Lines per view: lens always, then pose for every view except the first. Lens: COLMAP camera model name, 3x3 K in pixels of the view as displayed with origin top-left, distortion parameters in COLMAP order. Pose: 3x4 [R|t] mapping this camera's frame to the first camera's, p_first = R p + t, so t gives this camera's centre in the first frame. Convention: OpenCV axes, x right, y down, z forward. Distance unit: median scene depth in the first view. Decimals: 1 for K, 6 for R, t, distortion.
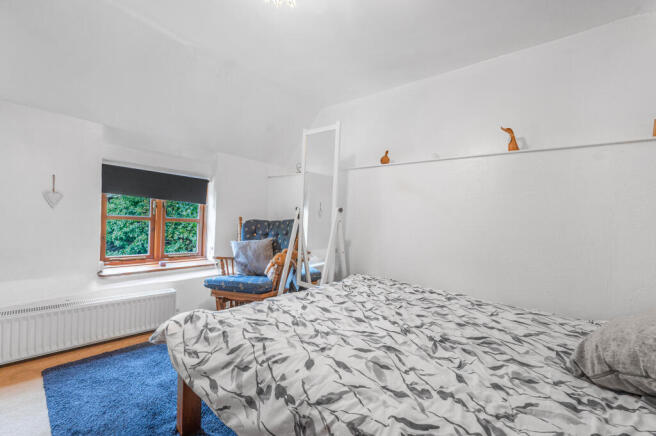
lens RADIAL K [[259.3, 0, 324.1], [0, 259.3, 219.3], [0, 0, 1]] dist [-0.000392, 0.000093]
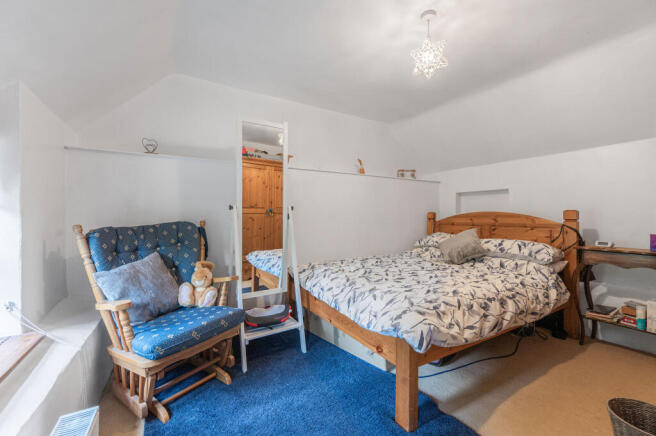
lens RADIAL K [[256.5, 0, 326.2], [0, 256.5, 208.6], [0, 0, 1]] dist [-0.000563, -0.000023]
pose [[0.350282, -0.028133, 0.936222, -1.792576], [0.028296, 0.999410, 0.019445, -0.106055], [-0.936217, 0.019680, 0.350872, 1.049420]]
